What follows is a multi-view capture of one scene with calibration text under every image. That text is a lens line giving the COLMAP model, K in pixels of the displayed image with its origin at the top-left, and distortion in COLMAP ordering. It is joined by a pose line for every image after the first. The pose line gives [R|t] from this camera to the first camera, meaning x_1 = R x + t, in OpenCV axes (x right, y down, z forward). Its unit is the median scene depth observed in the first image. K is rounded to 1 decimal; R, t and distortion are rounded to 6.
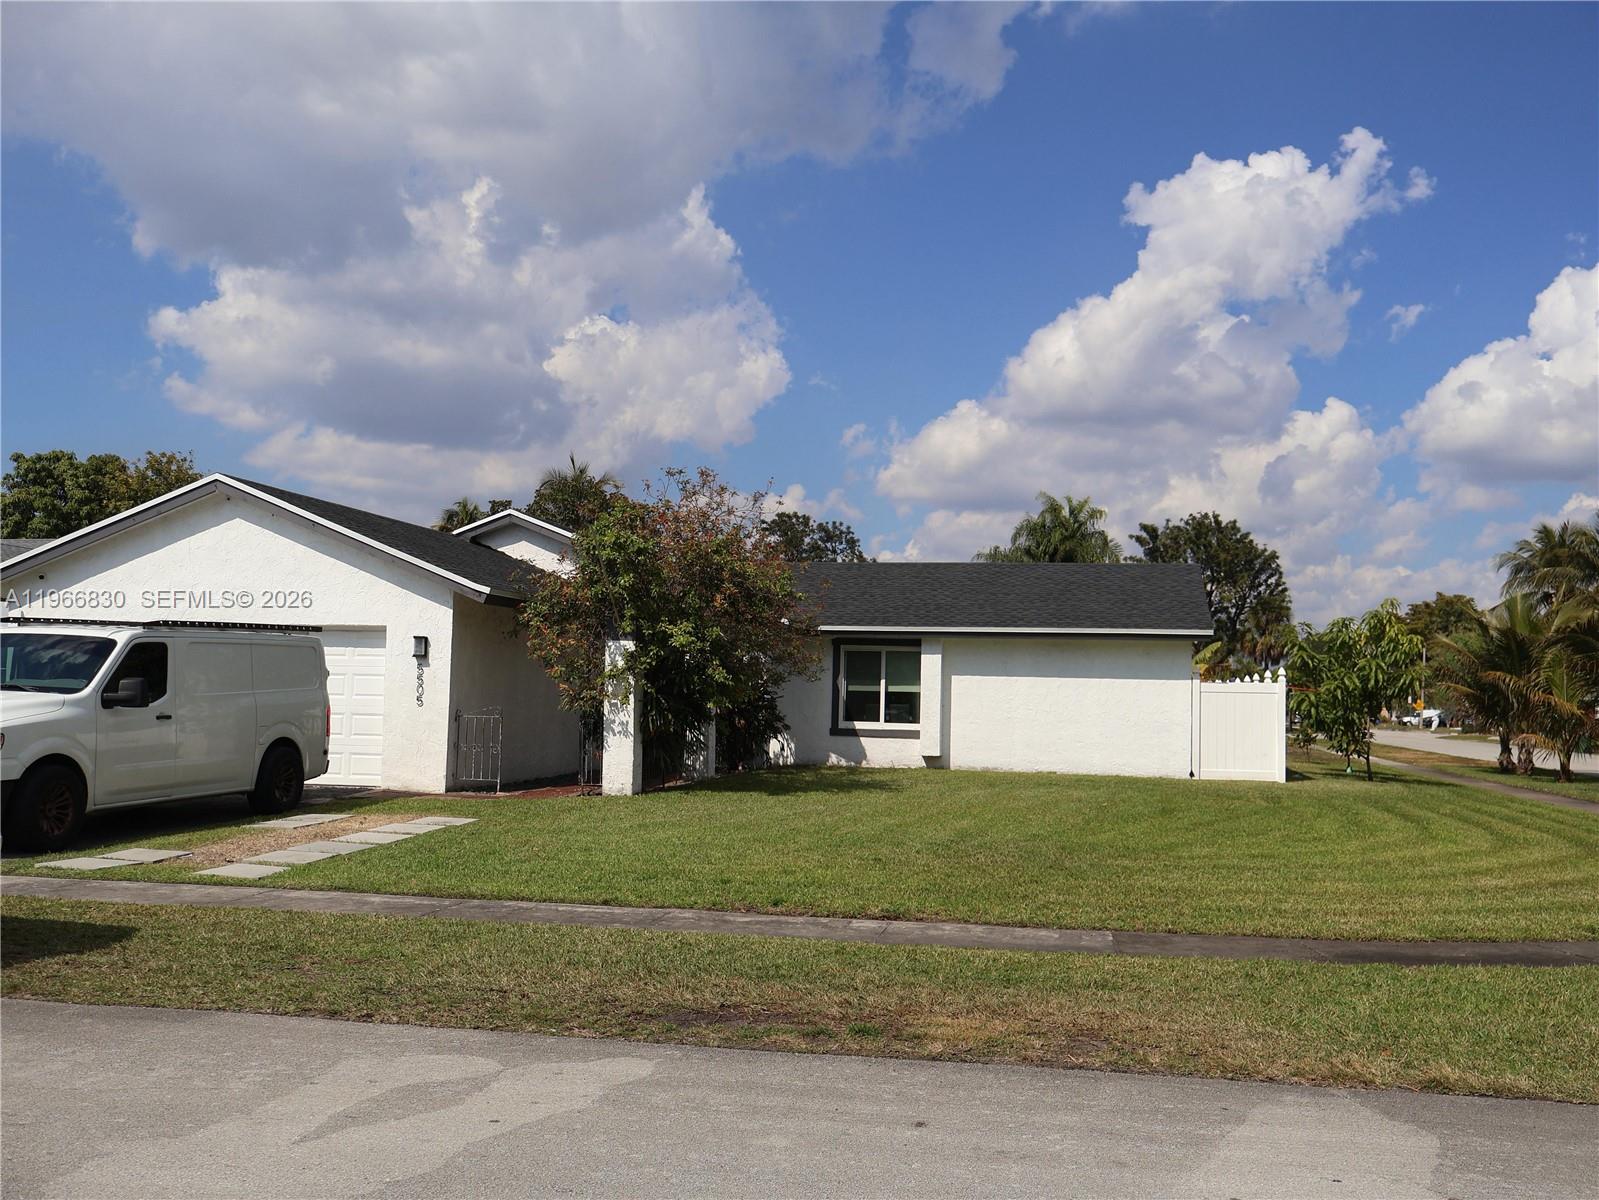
lens RADIAL K [[1525.1, 0, 799.5], [0, 1525.1, 600.0], [0, 0, 1]] dist [0.004952, 0.014705]
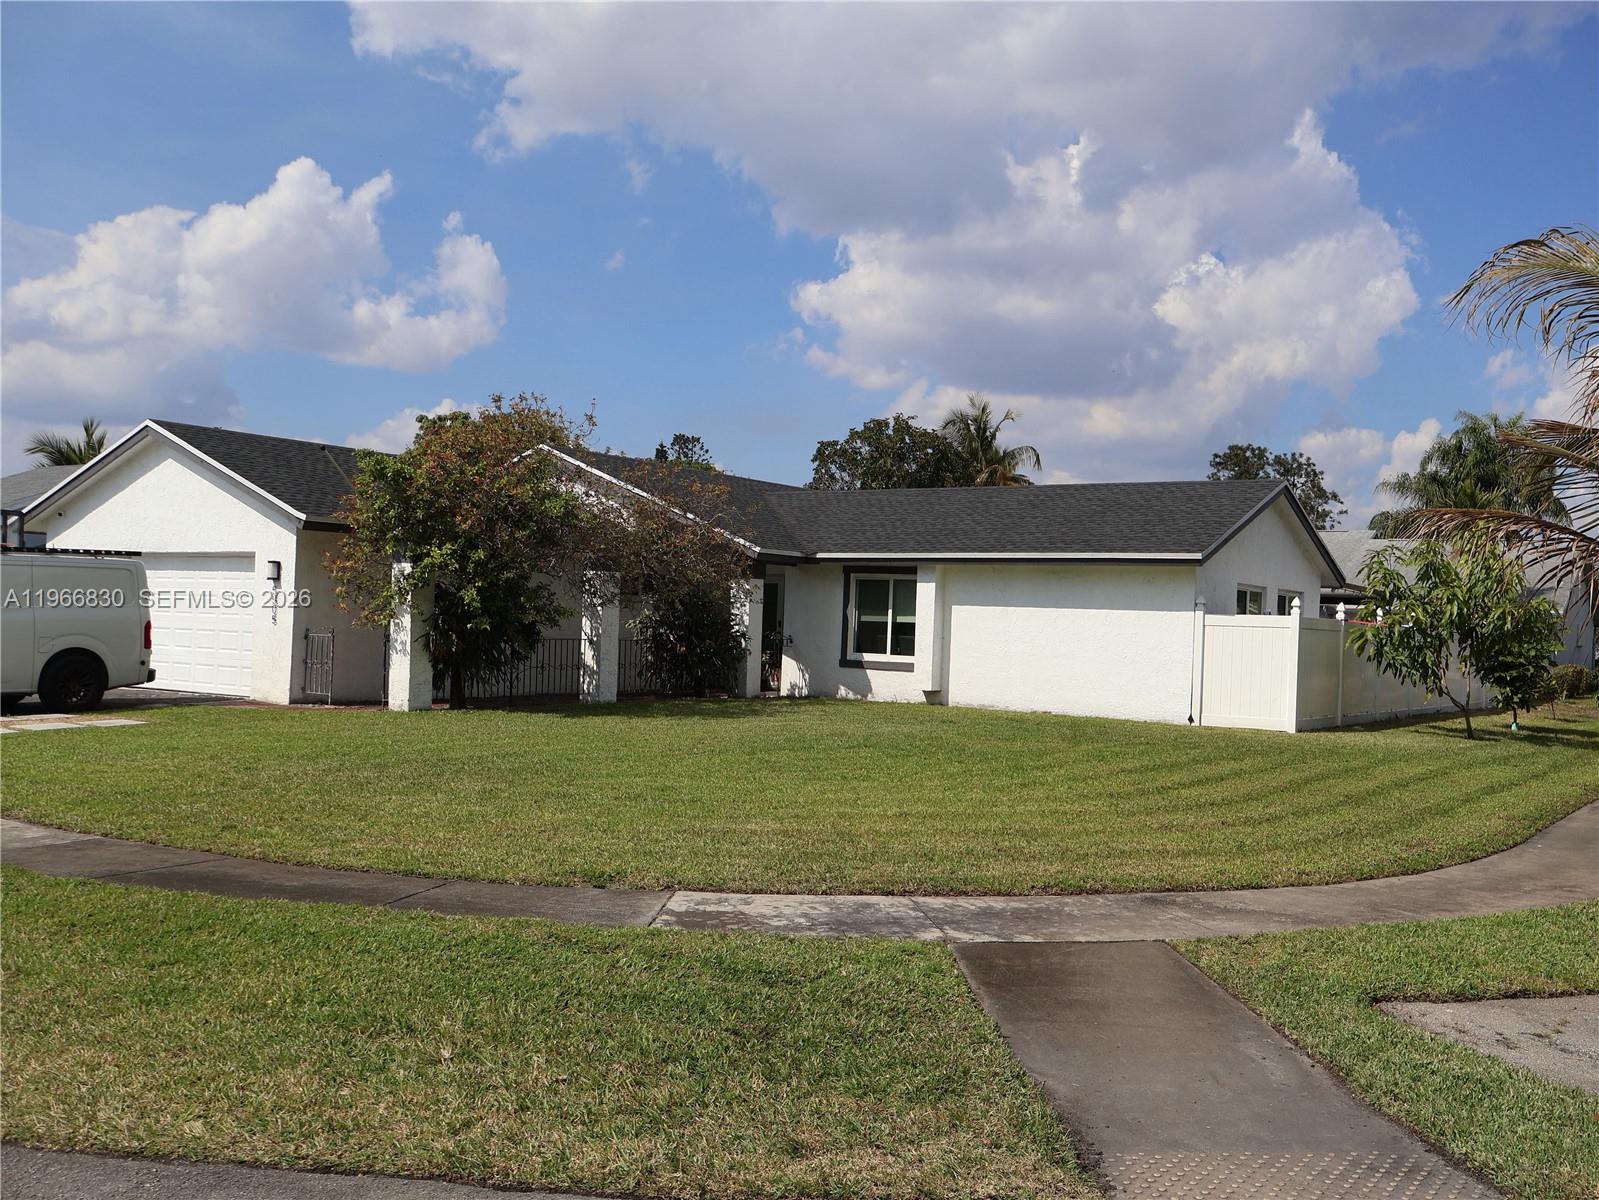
lens RADIAL K [[1494.2, 0, 799.5], [0, 1494.2, 600.0], [0, 0, 1]] dist [0.000708, 0.001277]
pose [[0.911011, 0.003707, -0.412365, 0.393649], [0.010890, 0.999395, 0.033042, 0.015241], [0.412238, -0.034593, 0.910419, 0.133088]]
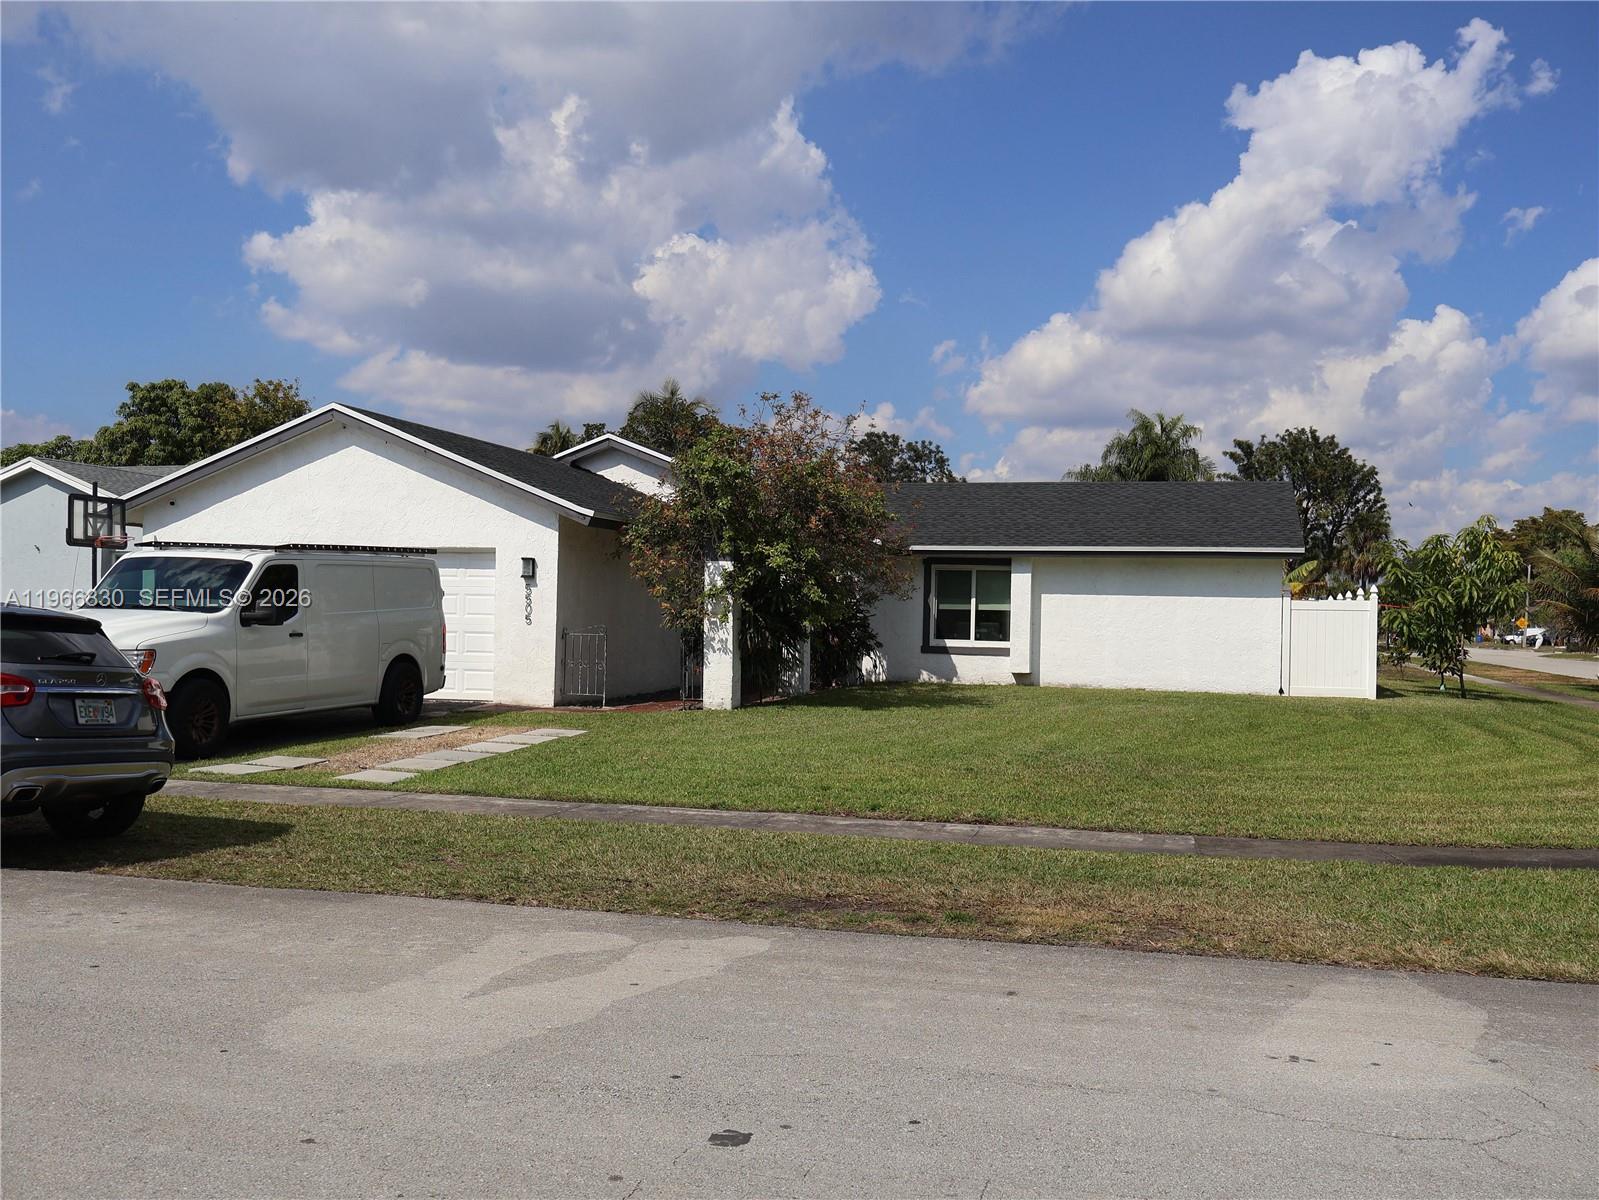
lens RADIAL K [[1522.9, 0, 777.7], [0, 1522.9, 651.7], [0, 0, 1]] dist [-0.005901, 0.010637]
pose [[0.997398, -0.000163, -0.072091, -0.002380], [0.006388, 0.996264, 0.086128, -0.000614], [0.071808, -0.086364, 0.993672, -0.020826]]
